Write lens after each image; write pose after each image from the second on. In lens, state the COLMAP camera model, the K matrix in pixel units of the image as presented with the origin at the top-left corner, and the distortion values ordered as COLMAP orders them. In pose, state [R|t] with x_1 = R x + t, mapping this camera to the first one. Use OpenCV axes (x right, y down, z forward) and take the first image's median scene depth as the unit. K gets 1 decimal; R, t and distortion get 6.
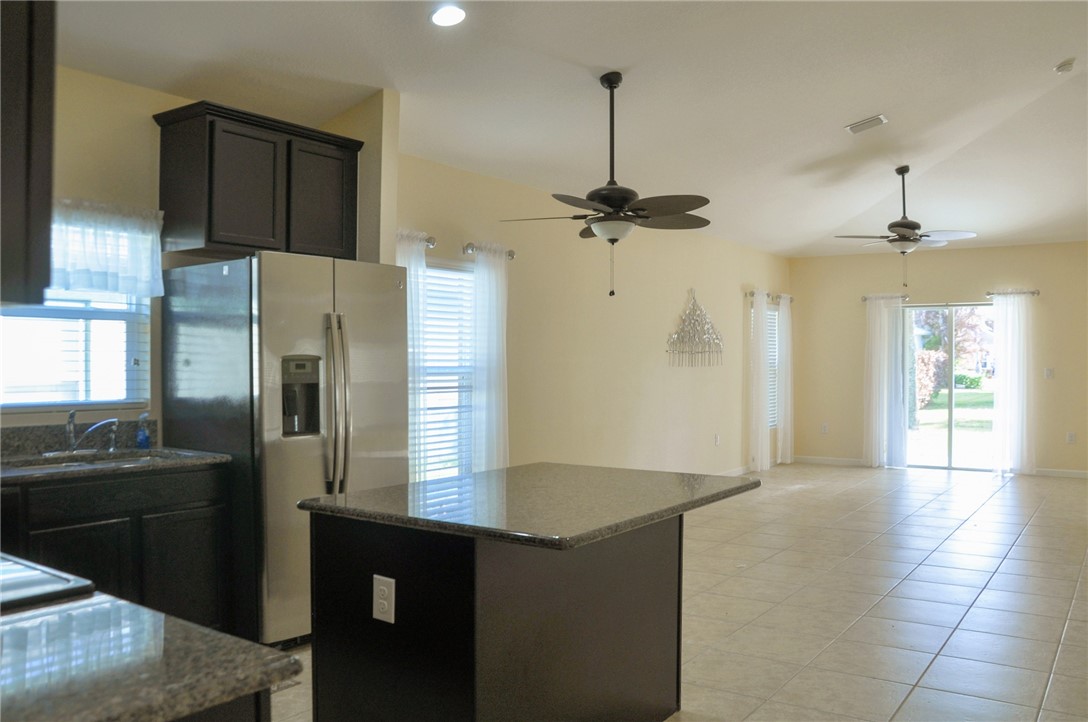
lens RADIAL K [[918.5, 0, 542.0], [0, 918.5, 367.2], [0, 0, 1]] dist [-0.092061, 0.003638]
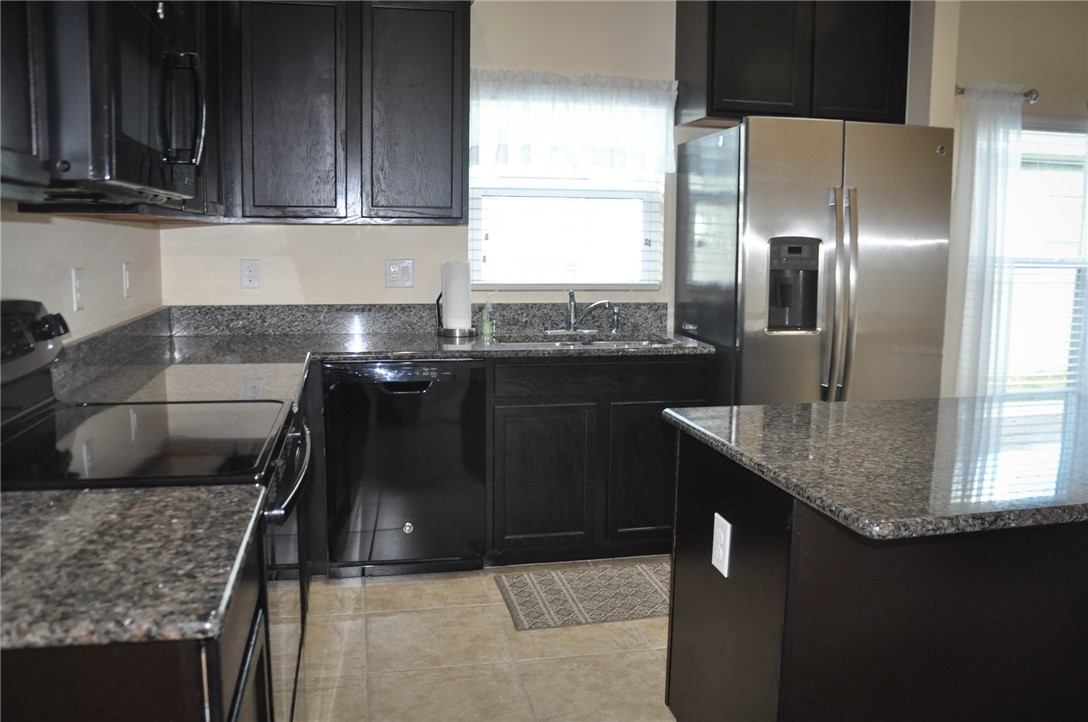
lens RADIAL K [[918.5, 0, 547.9], [0, 918.5, 355.6], [0, 0, 1]] dist [-0.092061, 0.003638]
pose [[0.733269, 0.093747, -0.673445, 0.150888], [-0.016728, 0.992637, 0.119966, -0.001541], [0.679733, -0.076702, 0.729438, 0.211326]]
